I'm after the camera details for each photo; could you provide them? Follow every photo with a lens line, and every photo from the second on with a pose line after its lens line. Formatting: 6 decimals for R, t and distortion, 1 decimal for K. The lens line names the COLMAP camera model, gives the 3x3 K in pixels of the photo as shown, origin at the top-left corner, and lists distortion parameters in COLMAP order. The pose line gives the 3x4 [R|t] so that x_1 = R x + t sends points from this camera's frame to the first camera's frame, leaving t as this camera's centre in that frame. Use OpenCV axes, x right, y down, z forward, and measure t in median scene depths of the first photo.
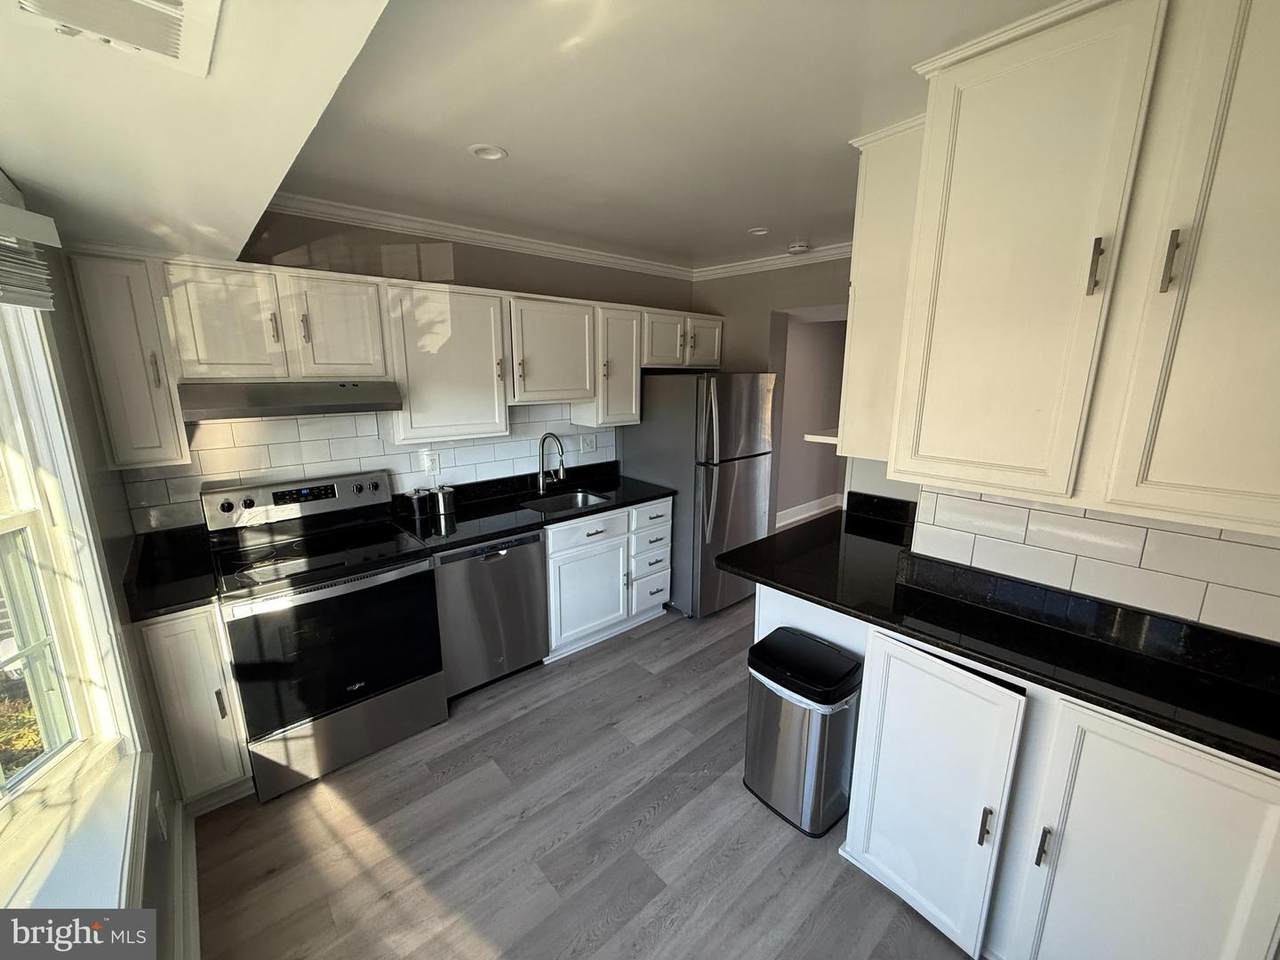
lens RADIAL K [[510.7, 0, 635.3], [0, 510.7, 481.2], [0, 0, 1]] dist [-0.000287, 0.000232]
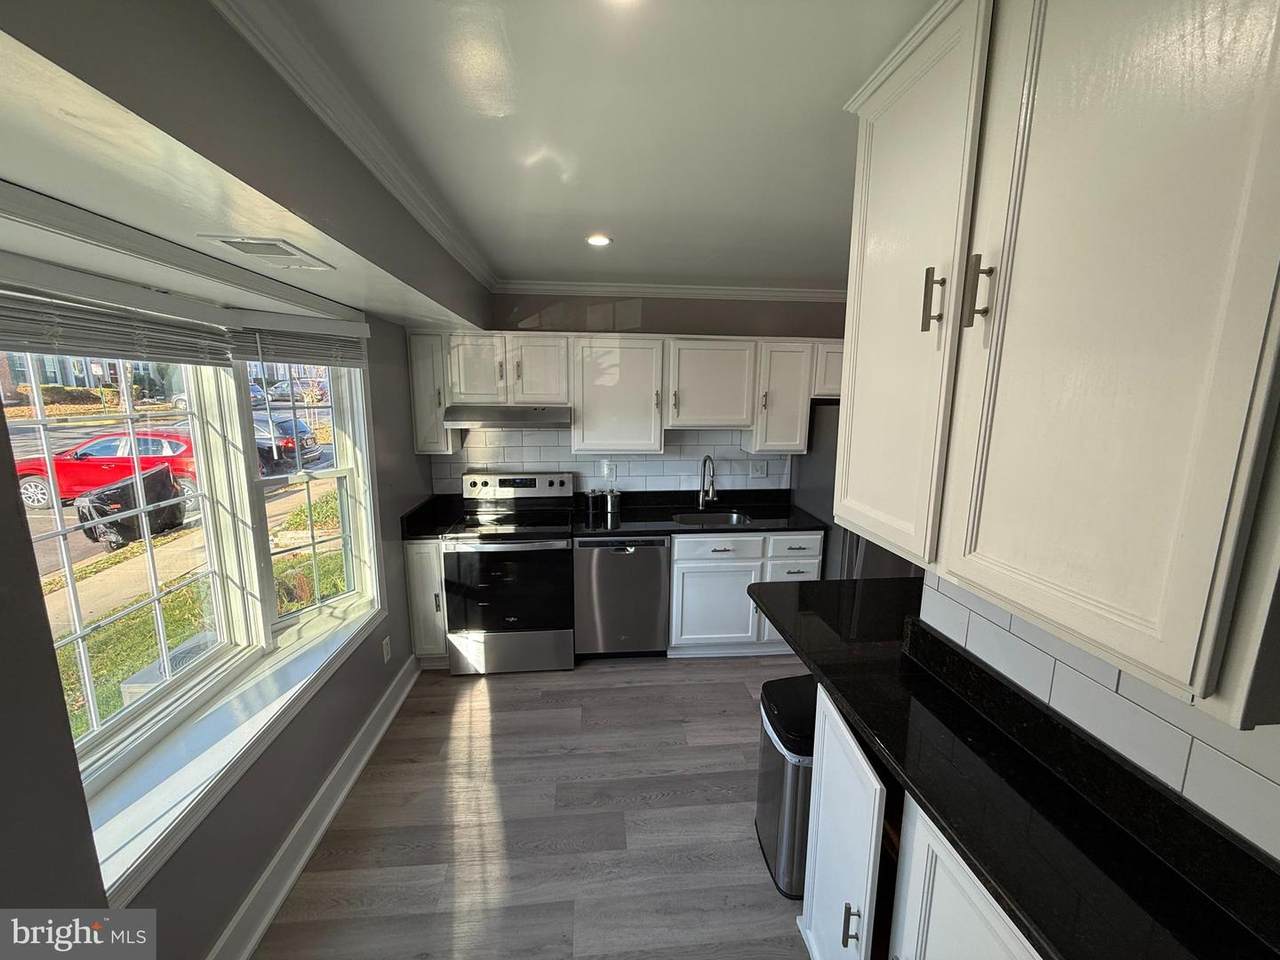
lens RADIAL K [[510.7, 0, 635.3], [0, 510.7, 481.2], [0, 0, 1]] dist [-0.000287, 0.000232]
pose [[0.807979, 0.106864, -0.579440, 0.457069], [-0.134117, 0.990956, -0.004257, -0.016595], [0.573744, 0.081152, 0.815004, 0.007311]]
